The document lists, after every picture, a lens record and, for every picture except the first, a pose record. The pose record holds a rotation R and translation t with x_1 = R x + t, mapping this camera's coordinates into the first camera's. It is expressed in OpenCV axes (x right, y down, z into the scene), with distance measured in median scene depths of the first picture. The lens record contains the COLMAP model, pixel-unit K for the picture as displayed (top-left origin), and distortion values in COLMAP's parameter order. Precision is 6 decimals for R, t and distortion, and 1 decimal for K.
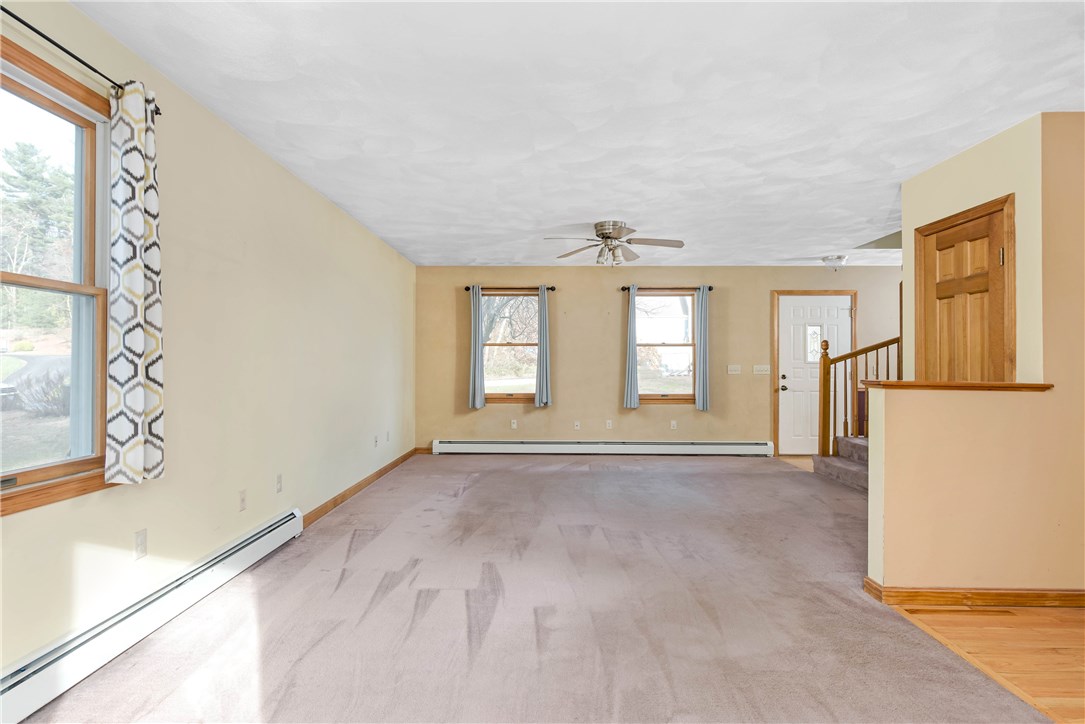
lens RADIAL K [[550.6, 0, 541.0], [0, 550.6, 364.7], [0, 0, 1]] dist [0.004813, 0.000716]
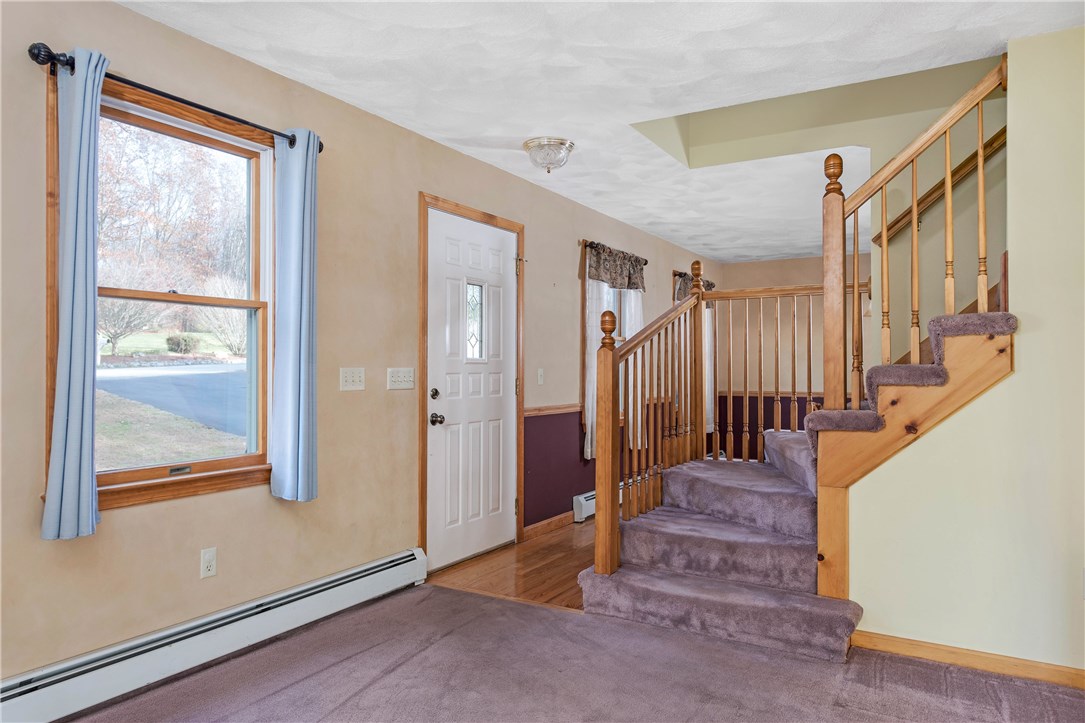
lens RADIAL K [[736.3, 0, 544.5], [0, 736.3, 360.6], [0, 0, 1]] dist [-0.004517, -0.000941]
pose [[0.498031, 0.009790, 0.867104, -0.022406], [-0.002430, 0.999948, -0.009894, 0.001447], [-0.867156, 0.002821, 0.498029, 0.634602]]
